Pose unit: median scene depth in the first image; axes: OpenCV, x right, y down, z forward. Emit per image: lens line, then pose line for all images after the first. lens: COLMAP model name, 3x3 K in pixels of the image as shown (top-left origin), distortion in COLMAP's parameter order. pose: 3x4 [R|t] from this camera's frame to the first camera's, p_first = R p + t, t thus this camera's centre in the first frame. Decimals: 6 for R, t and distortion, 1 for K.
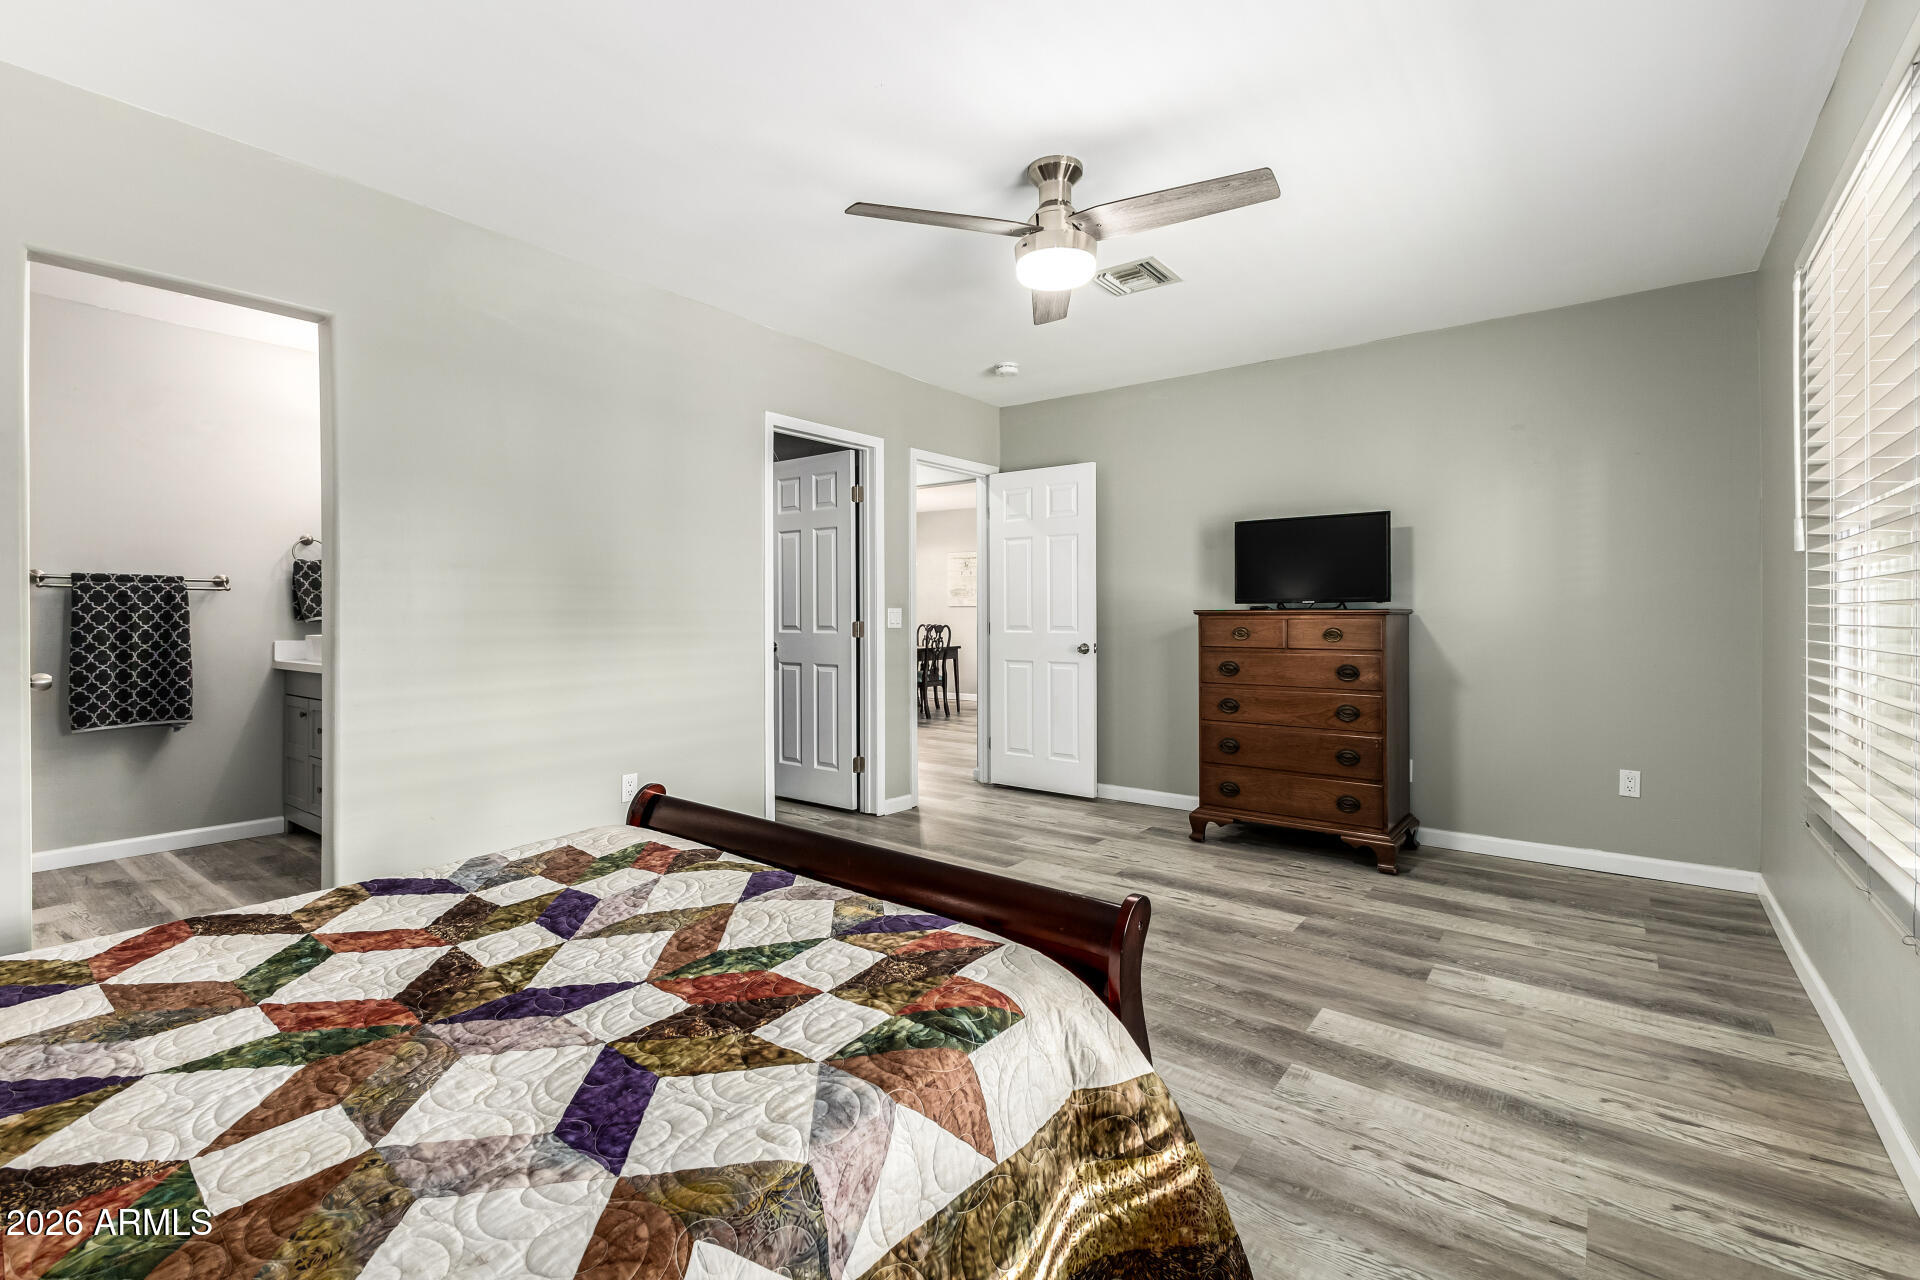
lens RADIAL K [[845.4, 0, 1015.8], [0, 845.4, 617.7], [0, 0, 1]] dist [0.000276, -0.001832]
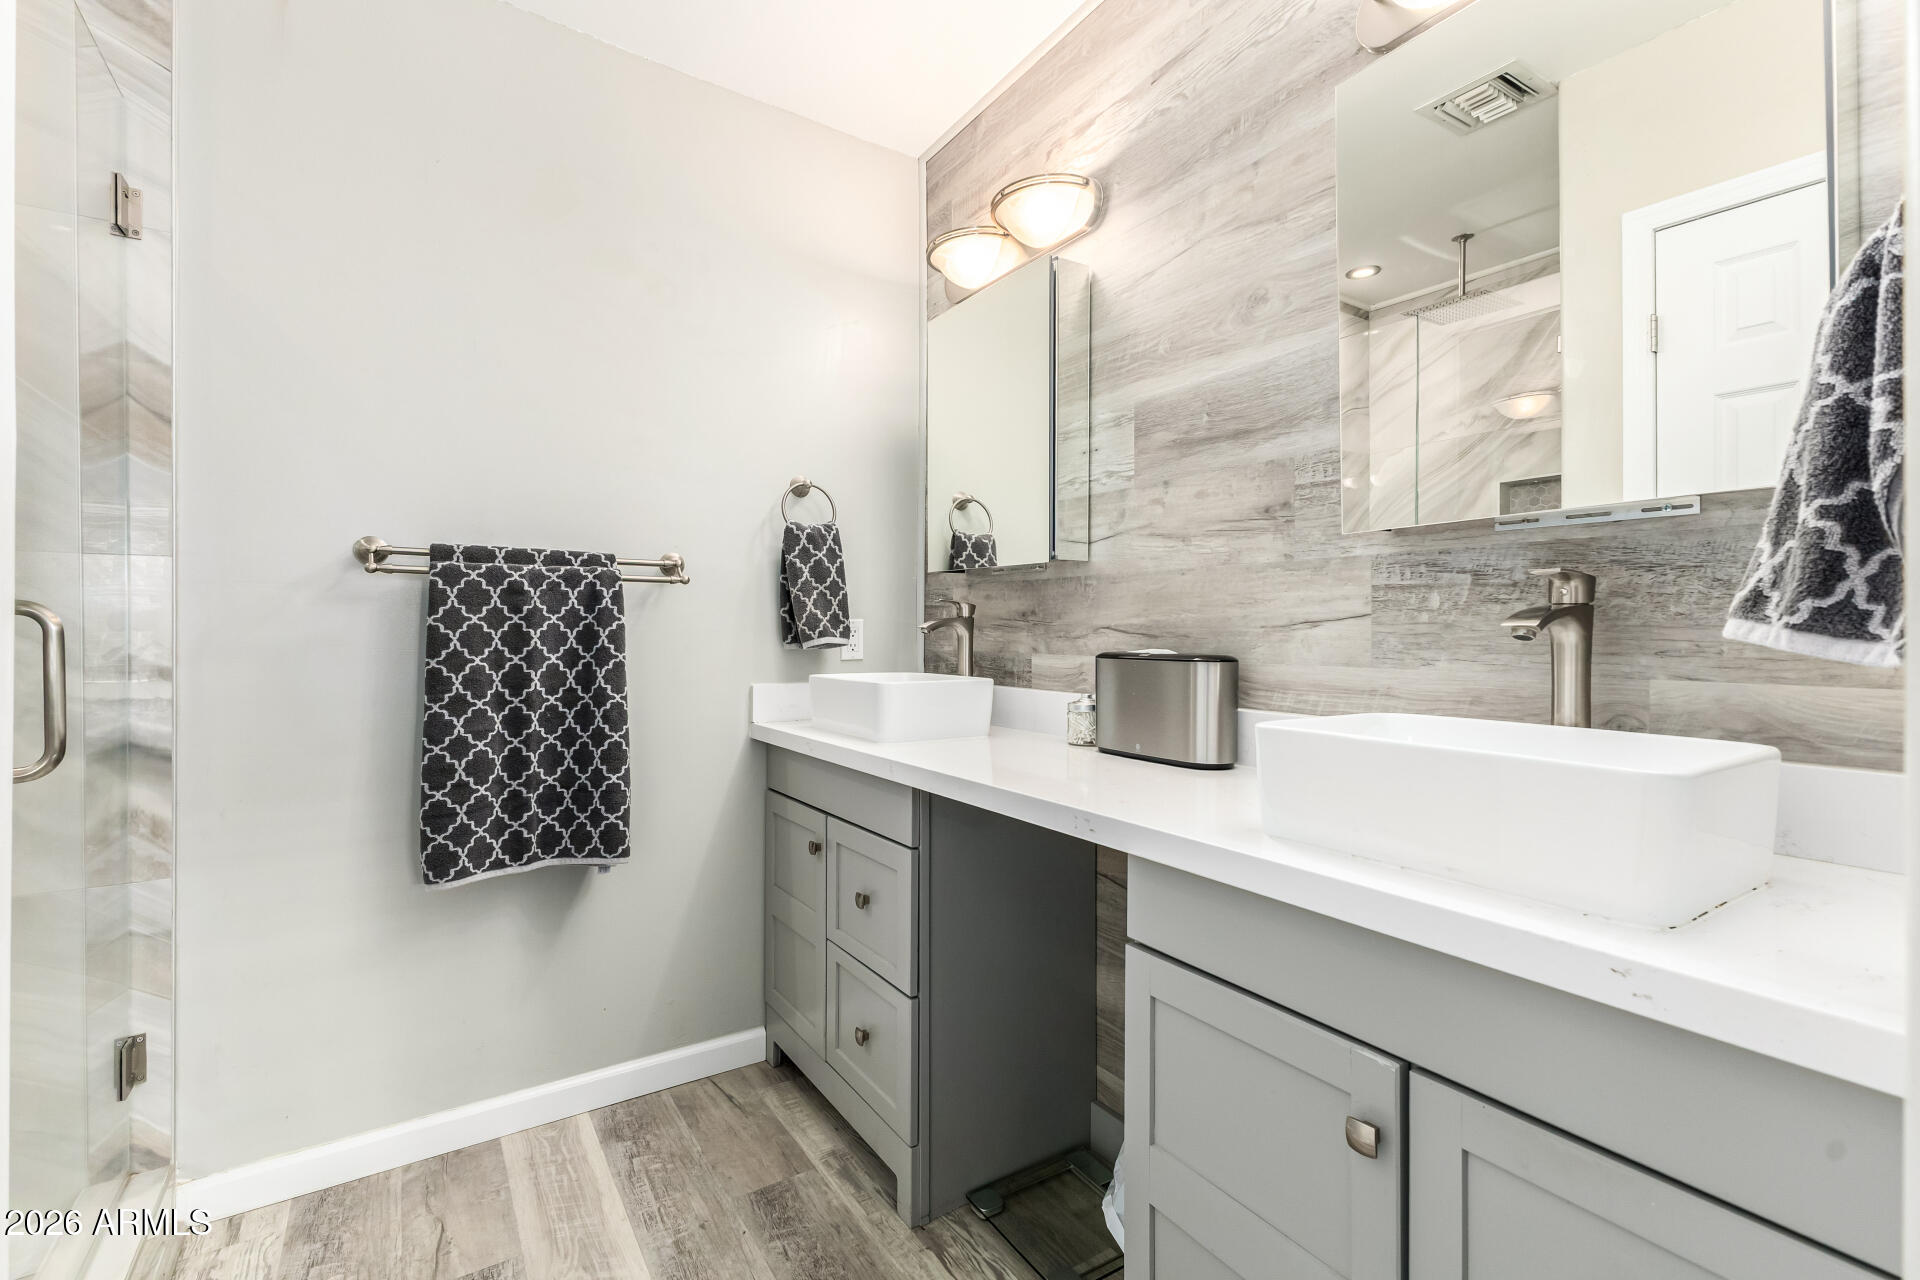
lens RADIAL K [[845.4, 0, 959.3], [0, 845.4, 633.2], [0, 0, 1]] dist [0.000276, -0.001832]
pose [[0.922545, 0.002104, -0.385883, -0.636550], [-0.002287, 0.999997, -0.000016, -0.003665], [0.385882, 0.000897, 0.922548, 0.649072]]
